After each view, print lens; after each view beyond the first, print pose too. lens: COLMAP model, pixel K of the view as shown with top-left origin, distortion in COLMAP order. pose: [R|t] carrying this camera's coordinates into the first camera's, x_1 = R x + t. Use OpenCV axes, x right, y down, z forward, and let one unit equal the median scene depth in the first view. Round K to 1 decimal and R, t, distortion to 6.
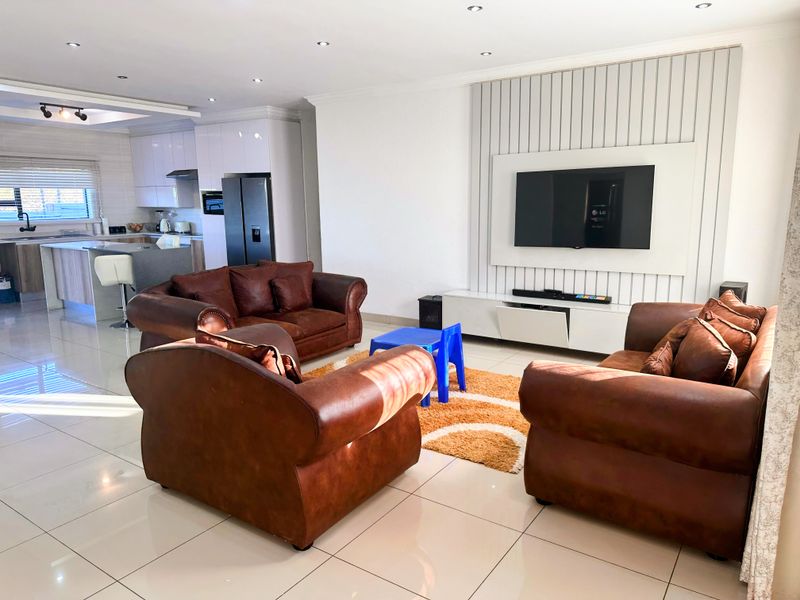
lens RADIAL K [[569.7, 0, 396.6], [0, 569.7, 303.6], [0, 0, 1]] dist [0.089728, -0.114558]
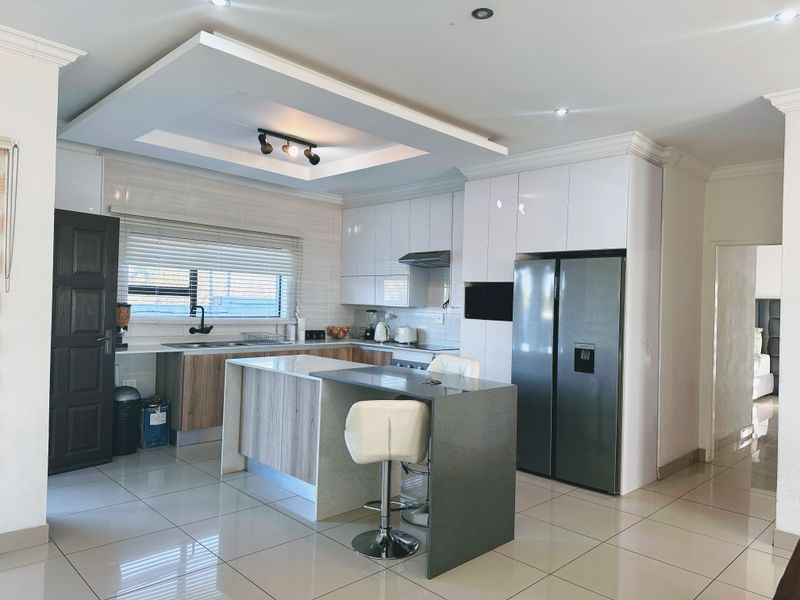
lens RADIAL K [[561.5, 0, 400.0], [0, 561.5, 300.0], [0, 0, 1]] dist [0.104330, -0.138224]
pose [[0.983310, 0.036912, -0.178152, -0.288513], [-0.069809, 0.980799, -0.182098, -0.058288], [0.168009, 0.191495, 0.967007, 0.390146]]
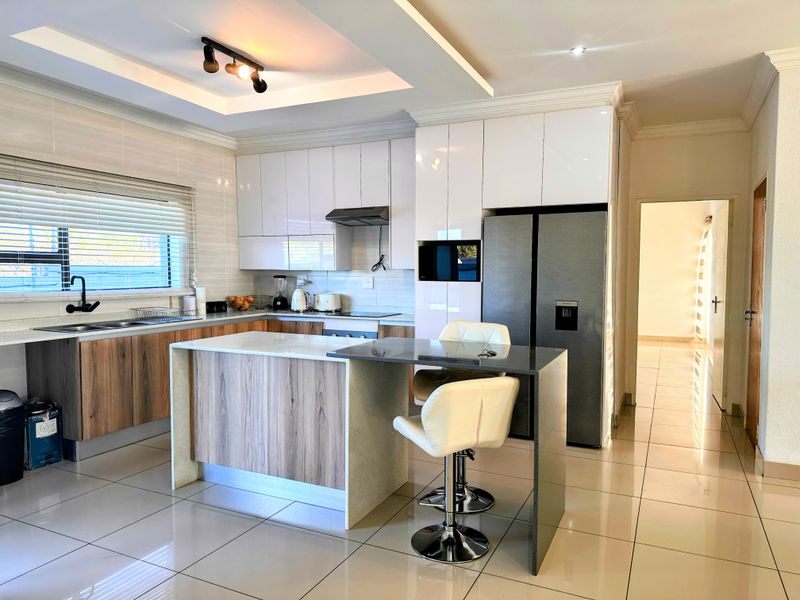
lens RADIAL K [[569.7, 0, 396.6], [0, 569.7, 303.6], [0, 0, 1]] dist [0.089728, -0.114558]
pose [[0.986920, 0.001218, 0.161207, -0.434650], [0.018691, 0.992363, -0.121929, -0.063517], [-0.160124, 0.123347, 0.979360, 0.446659]]
